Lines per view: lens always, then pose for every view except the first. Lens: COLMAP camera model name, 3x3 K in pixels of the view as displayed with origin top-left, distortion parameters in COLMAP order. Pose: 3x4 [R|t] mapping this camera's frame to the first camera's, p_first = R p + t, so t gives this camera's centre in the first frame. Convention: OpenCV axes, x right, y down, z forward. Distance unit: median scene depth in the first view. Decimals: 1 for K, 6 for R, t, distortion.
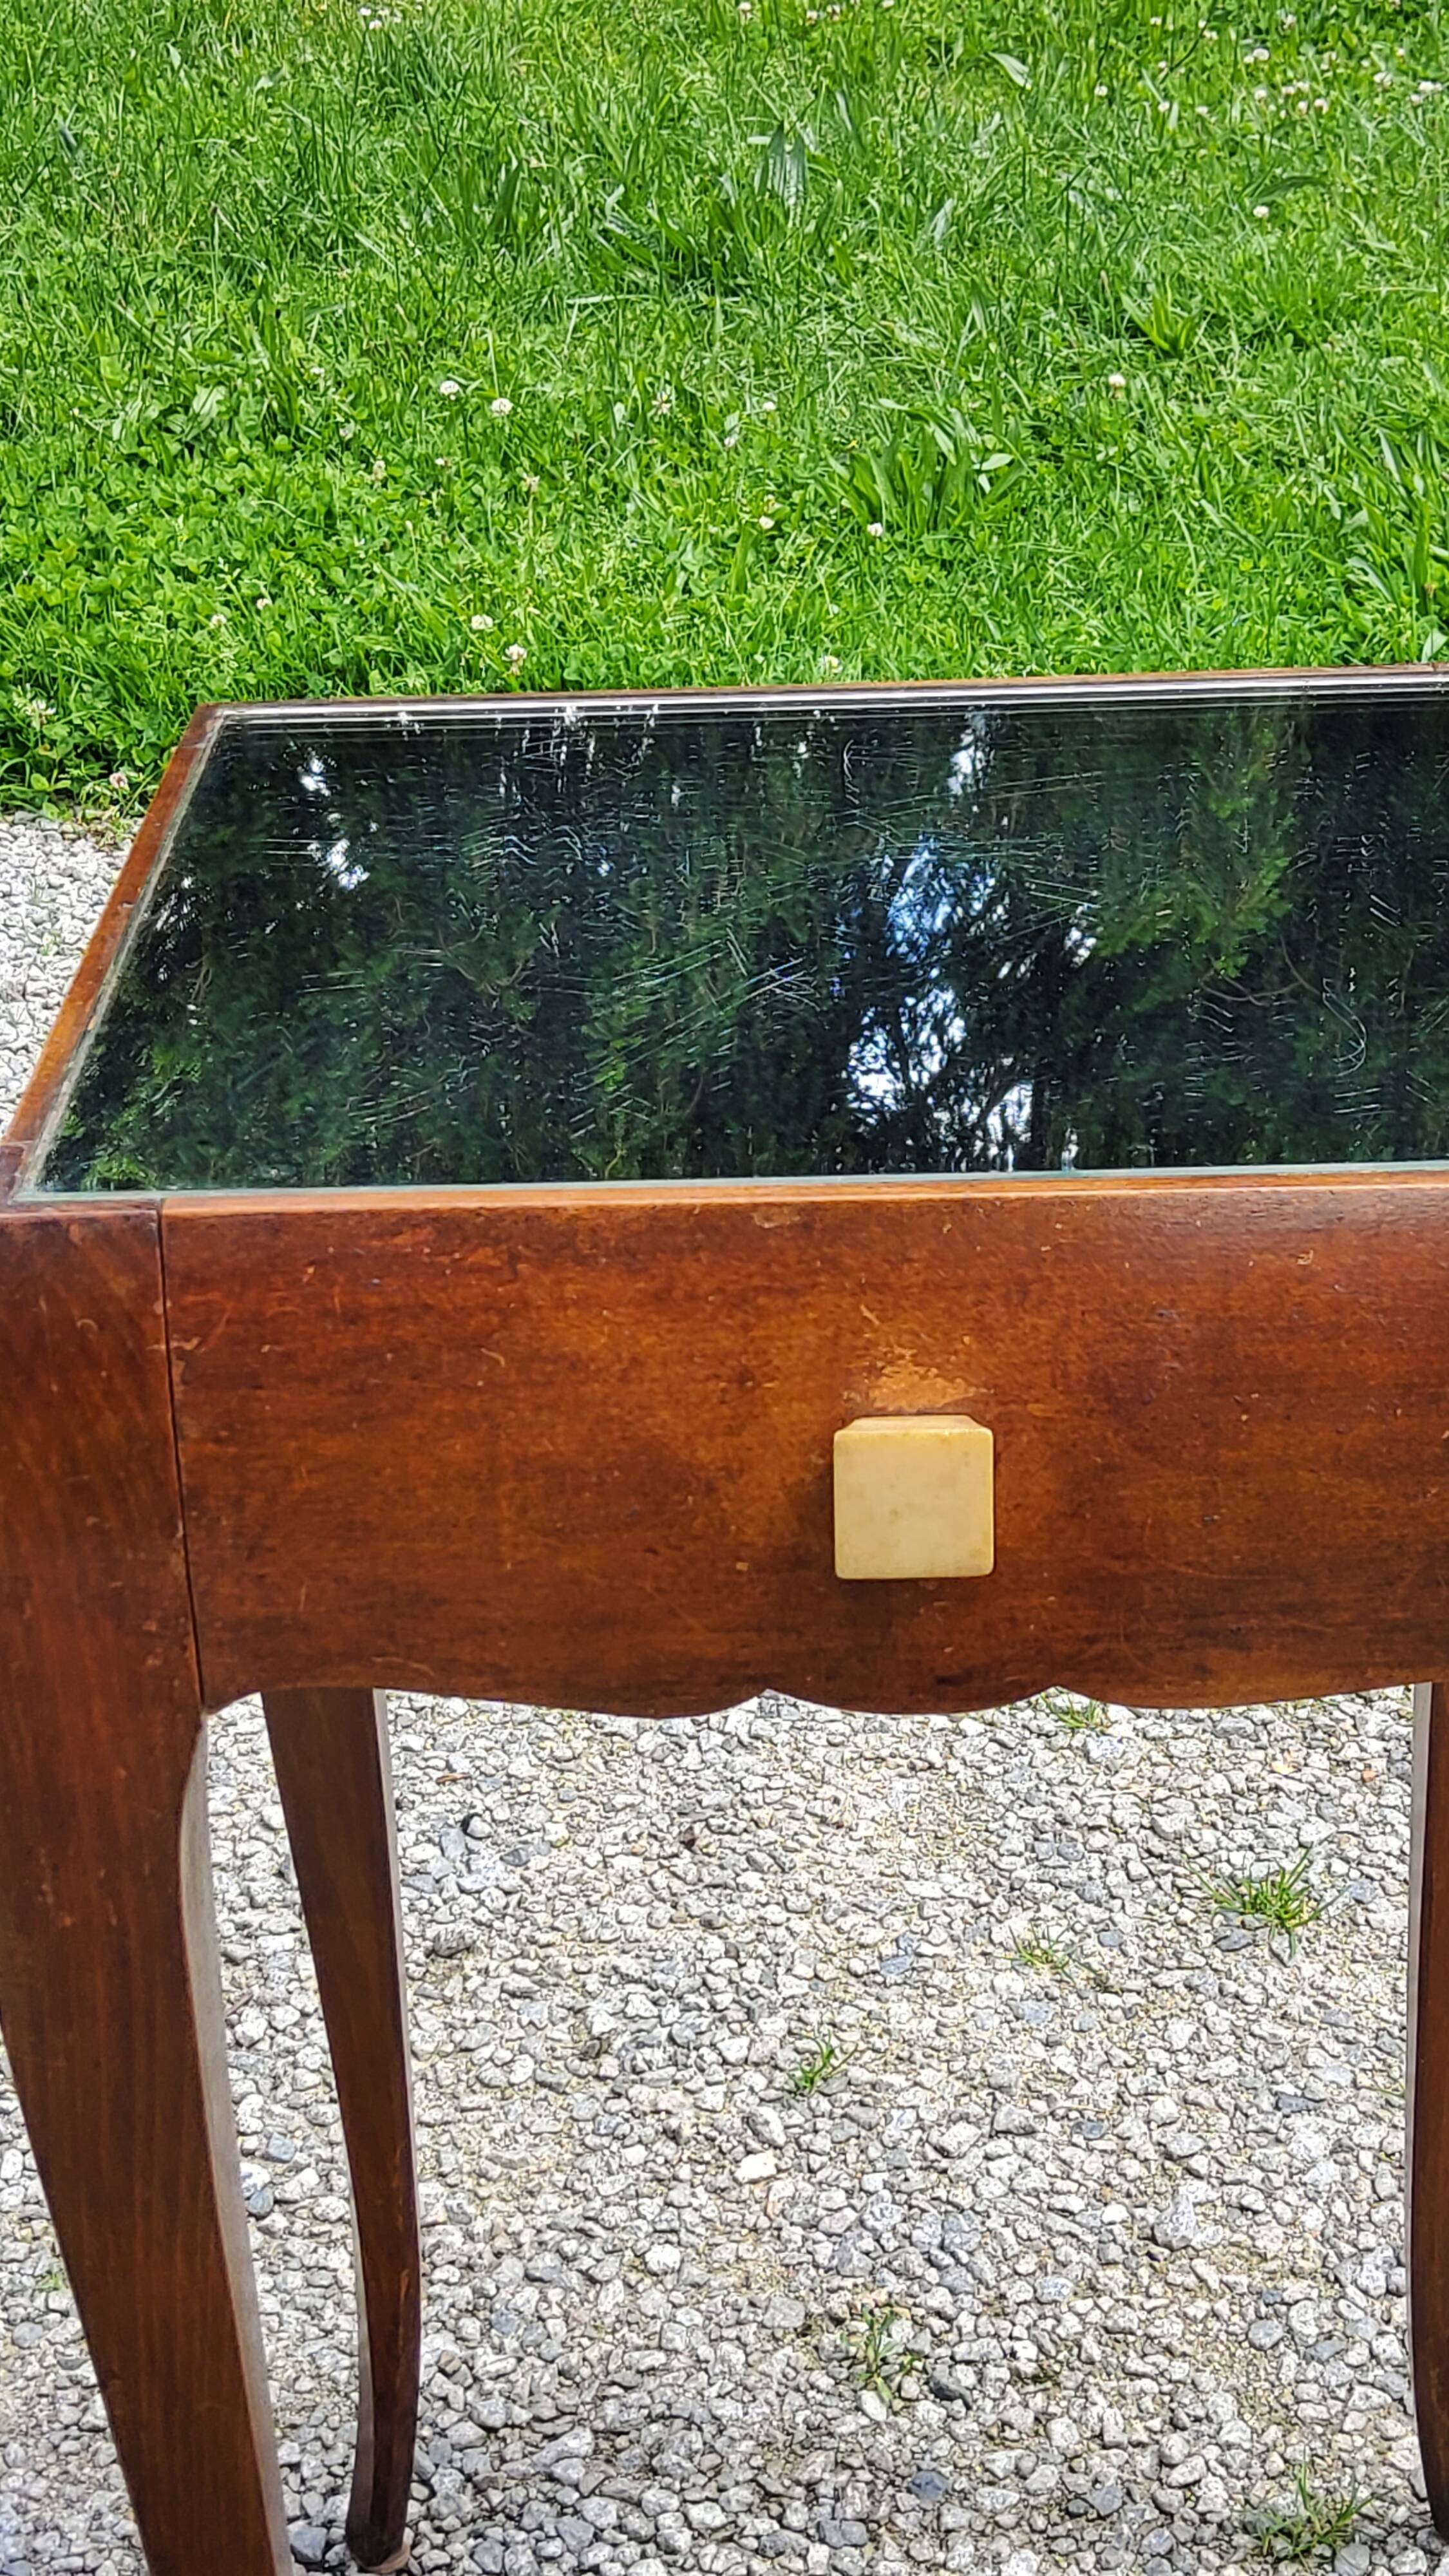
lens RADIAL K [[3843.2, 0, 738.9], [0, 3843.2, 1277.4], [0, 0, 1]] dist [0.102297, 0.000000]
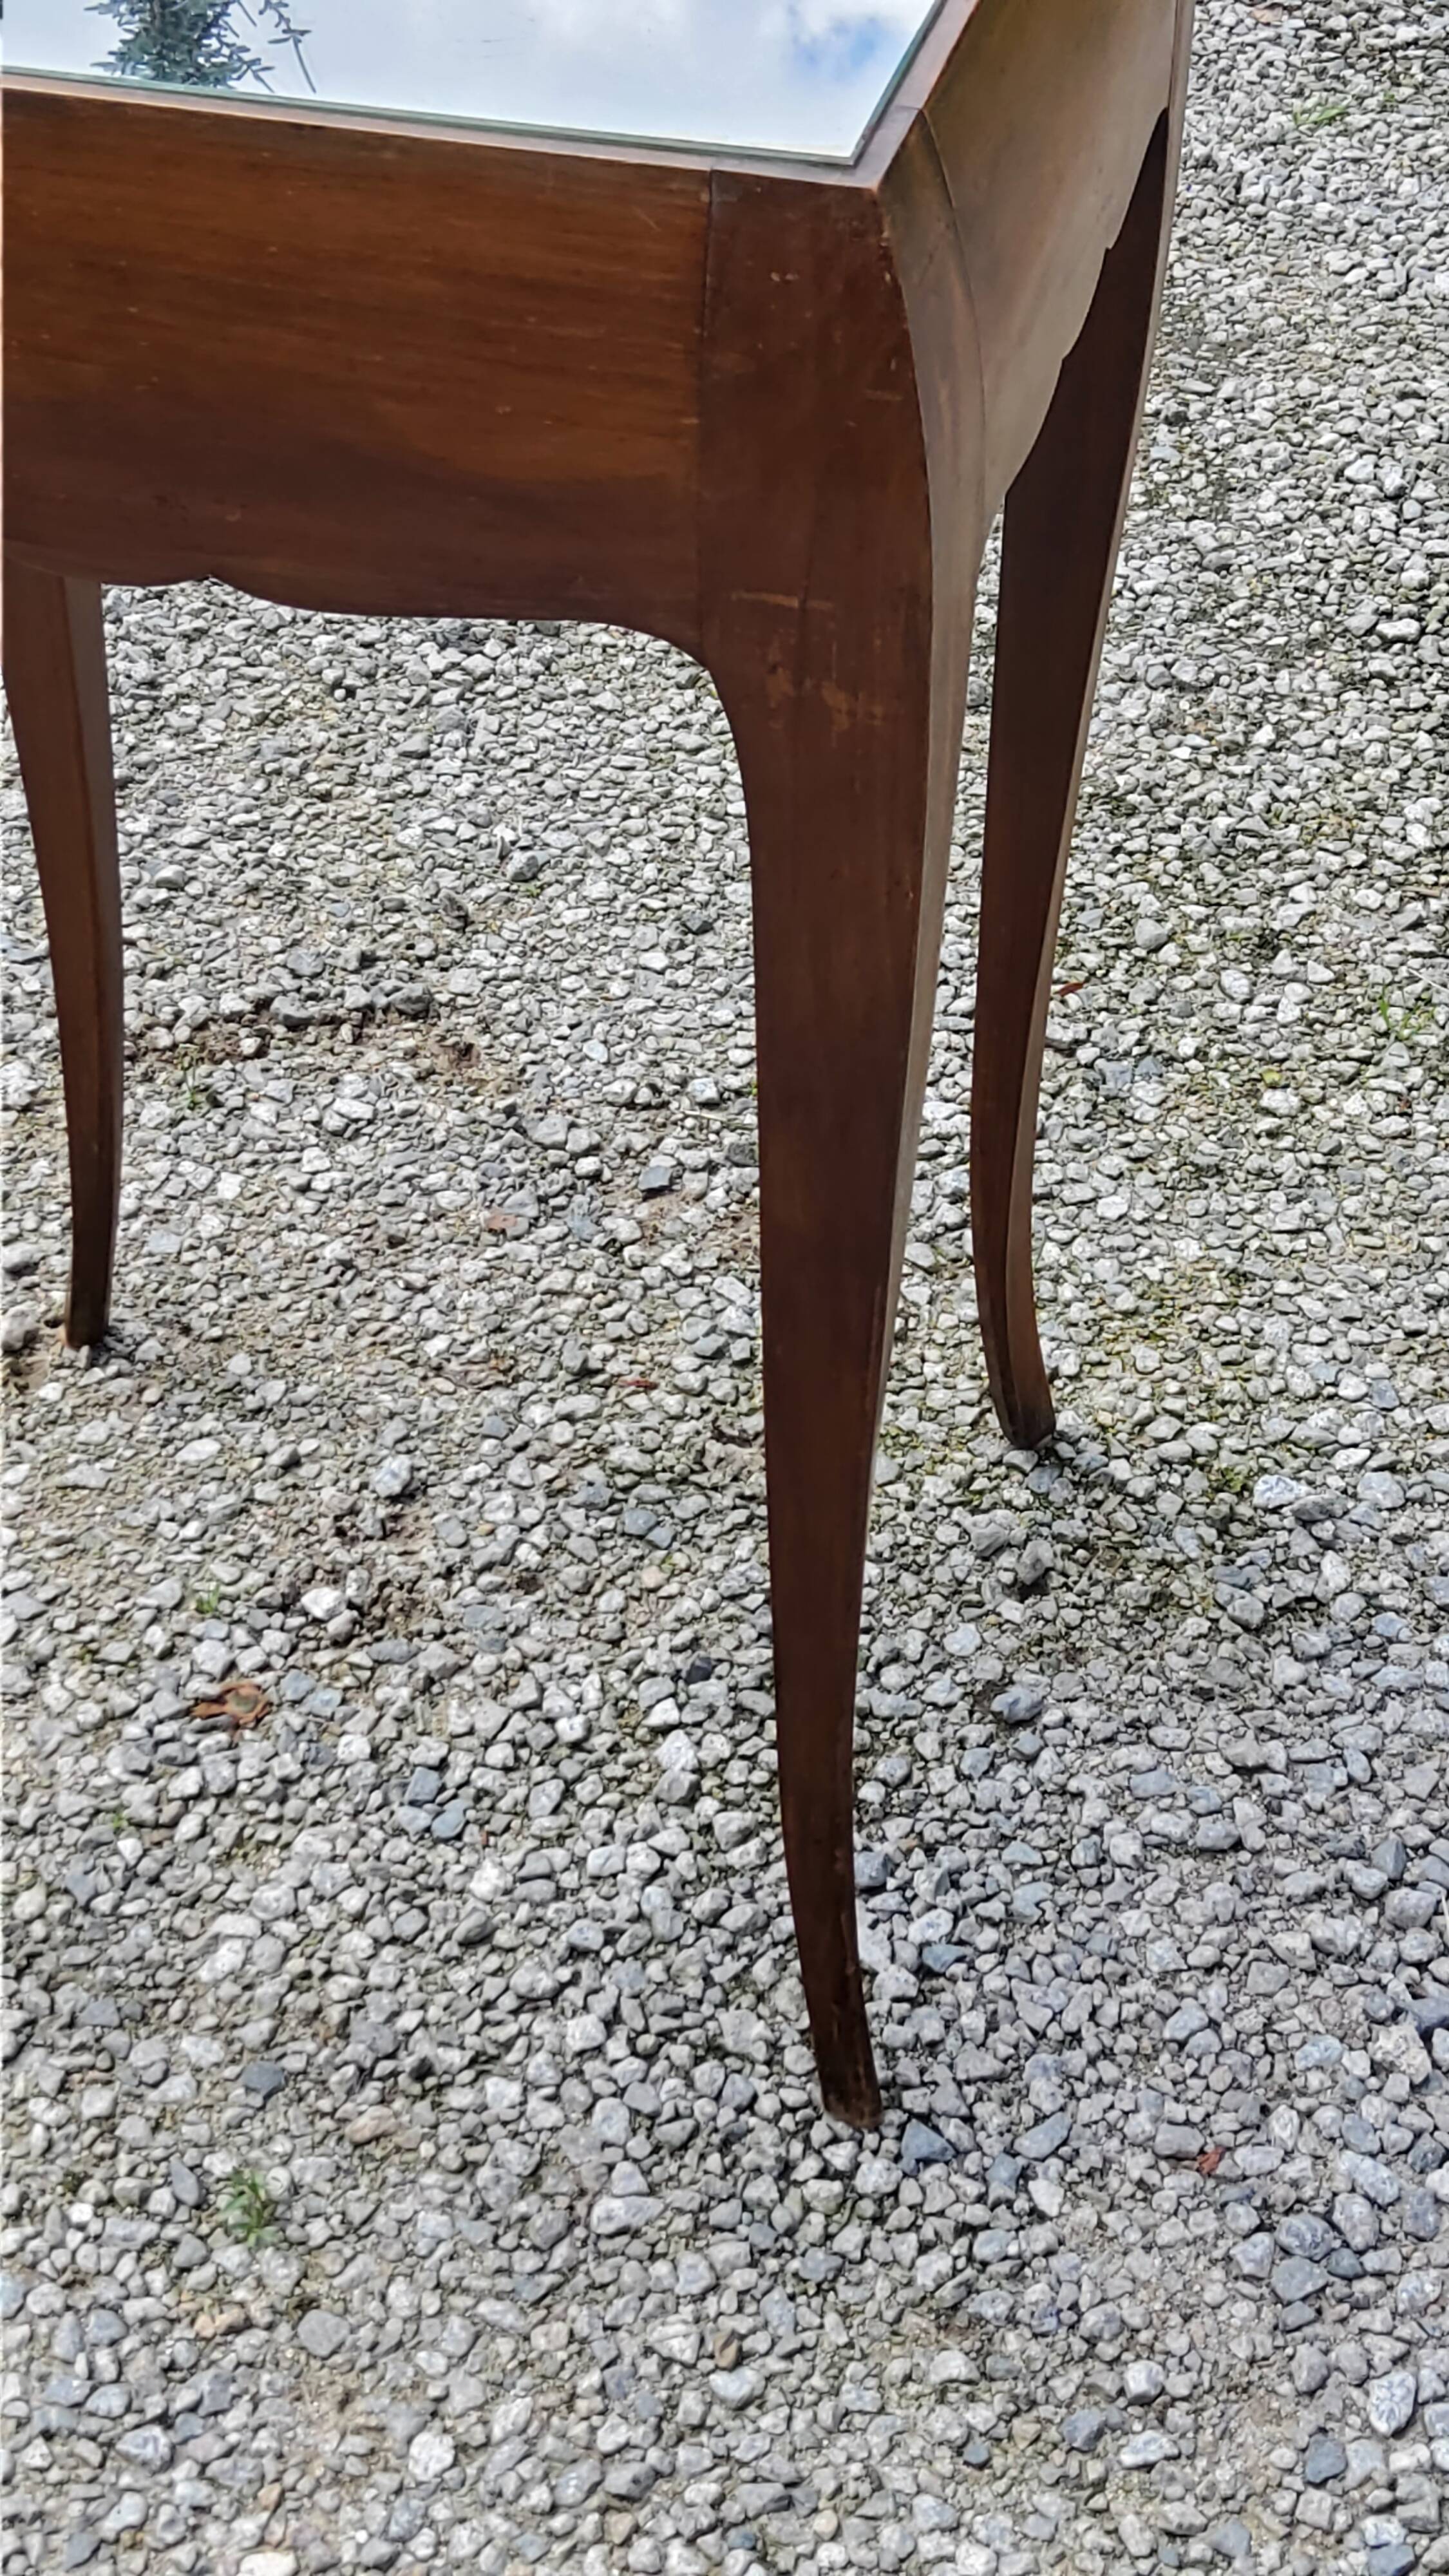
lens RADIAL K [[3843.2, 0, 754.9], [0, 3843.2, 1258.2], [0, 0, 1]] dist [0.102297, 0.000000]
pose [[-0.969739, -0.131618, 0.205630, -0.213723], [0.140804, 0.386565, 0.911450, -0.552199], [-0.199453, 0.912822, -0.356334, 1.042814]]
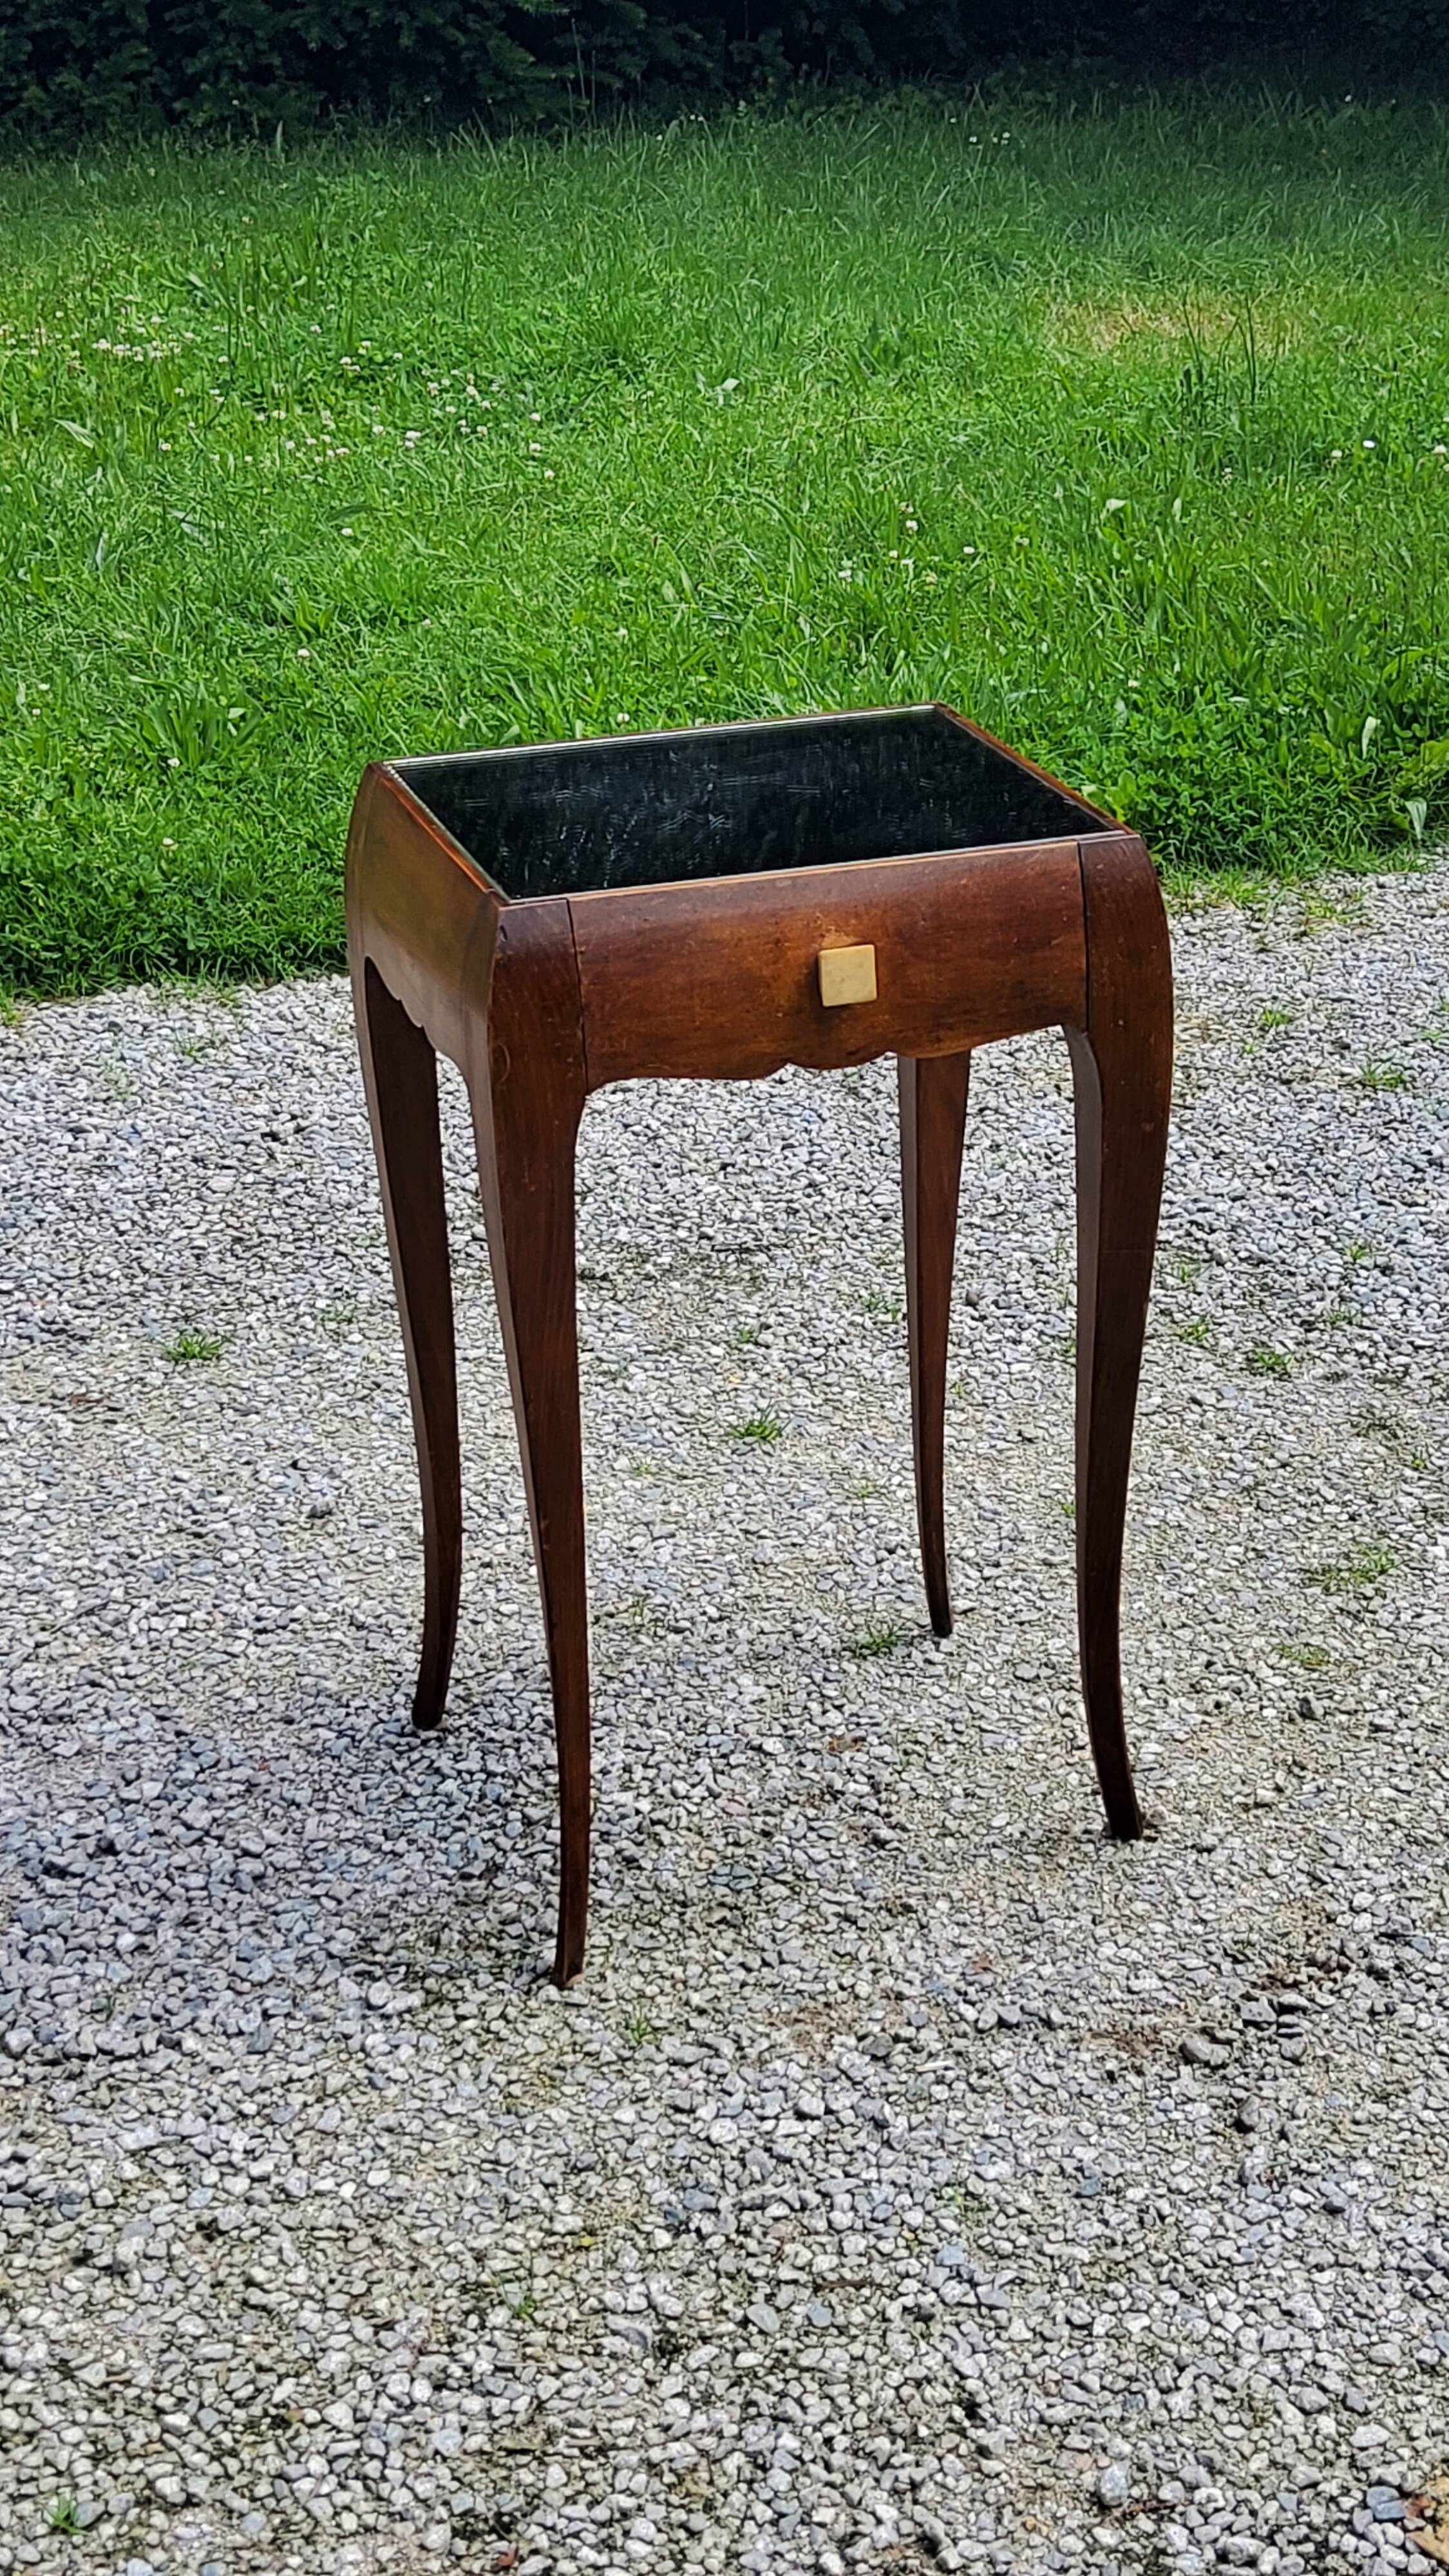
lens RADIAL K [[3843.2, 0, 769.1], [0, 3843.2, 1251.0], [0, 0, 1]] dist [0.102297, 0.000000]
pose [[0.946236, -0.111720, 0.303572, -0.446145], [0.136660, 0.988668, -0.062124, 0.214244], [-0.293192, 0.100270, 0.950781, -0.827801]]
